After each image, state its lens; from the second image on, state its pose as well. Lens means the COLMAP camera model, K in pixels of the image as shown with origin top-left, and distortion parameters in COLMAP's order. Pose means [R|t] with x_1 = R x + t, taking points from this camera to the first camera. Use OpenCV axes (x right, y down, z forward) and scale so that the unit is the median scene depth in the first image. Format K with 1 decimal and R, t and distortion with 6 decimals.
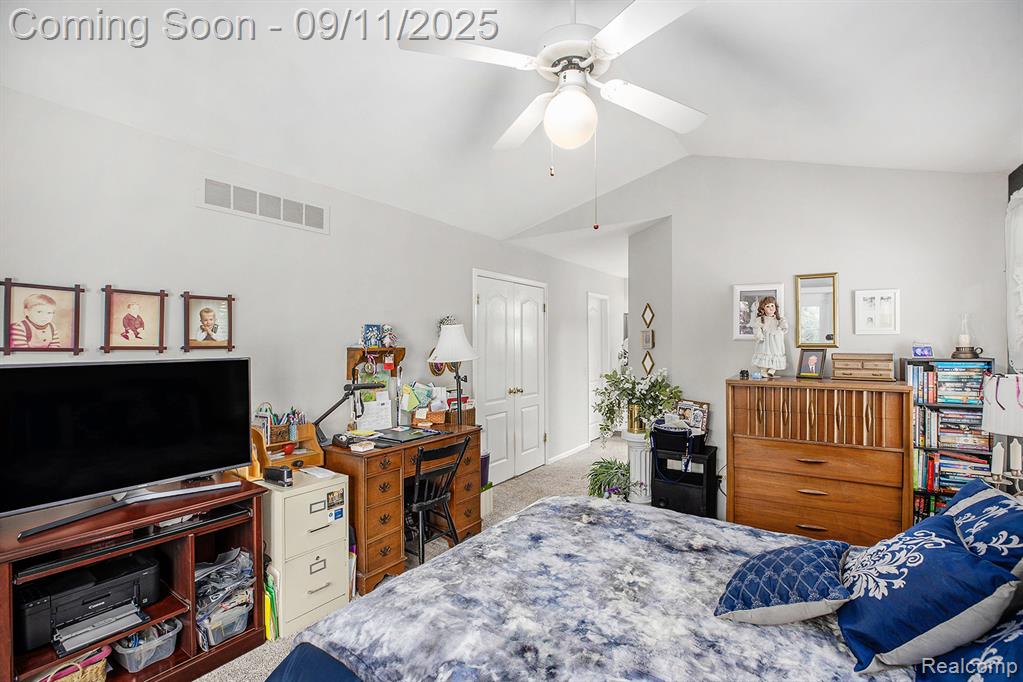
lens RADIAL K [[485.2, 0, 511.5], [0, 485.2, 341.0], [0, 0, 1]] dist [-0.001999, -0.000324]
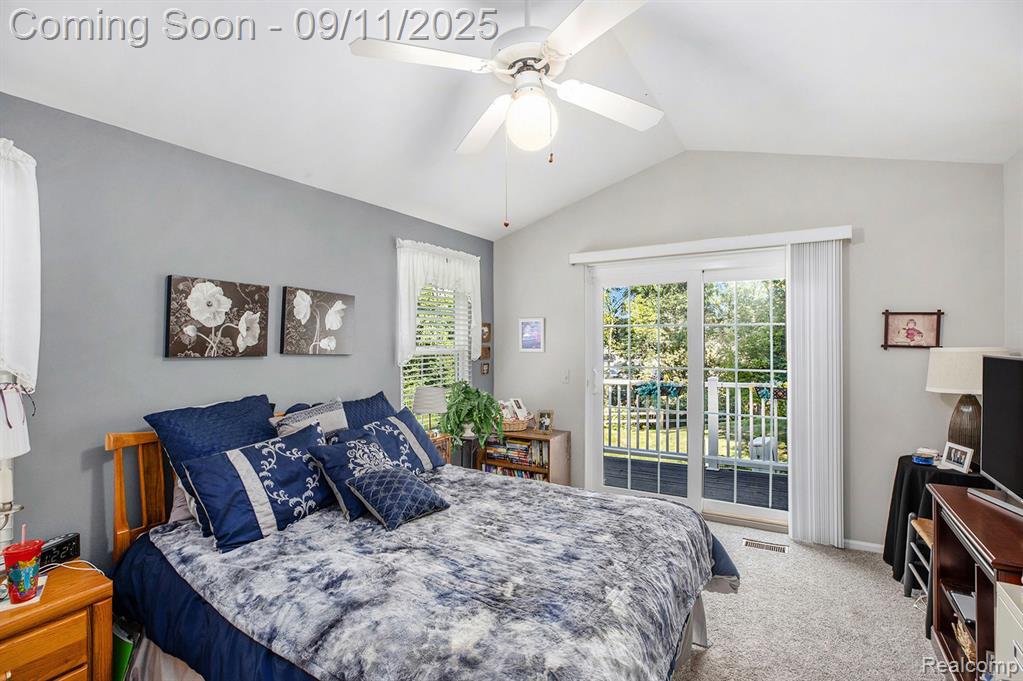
lens RADIAL K [[485.2, 0, 511.5], [0, 485.2, 340.5], [0, 0, 1]] dist [-0.001999, -0.000324]
pose [[-0.999321, 0.003620, -0.036664, 0.203050], [0.003732, 0.999989, -0.002980, 0.006684], [0.036652, -0.003115, -0.999323, 2.011196]]
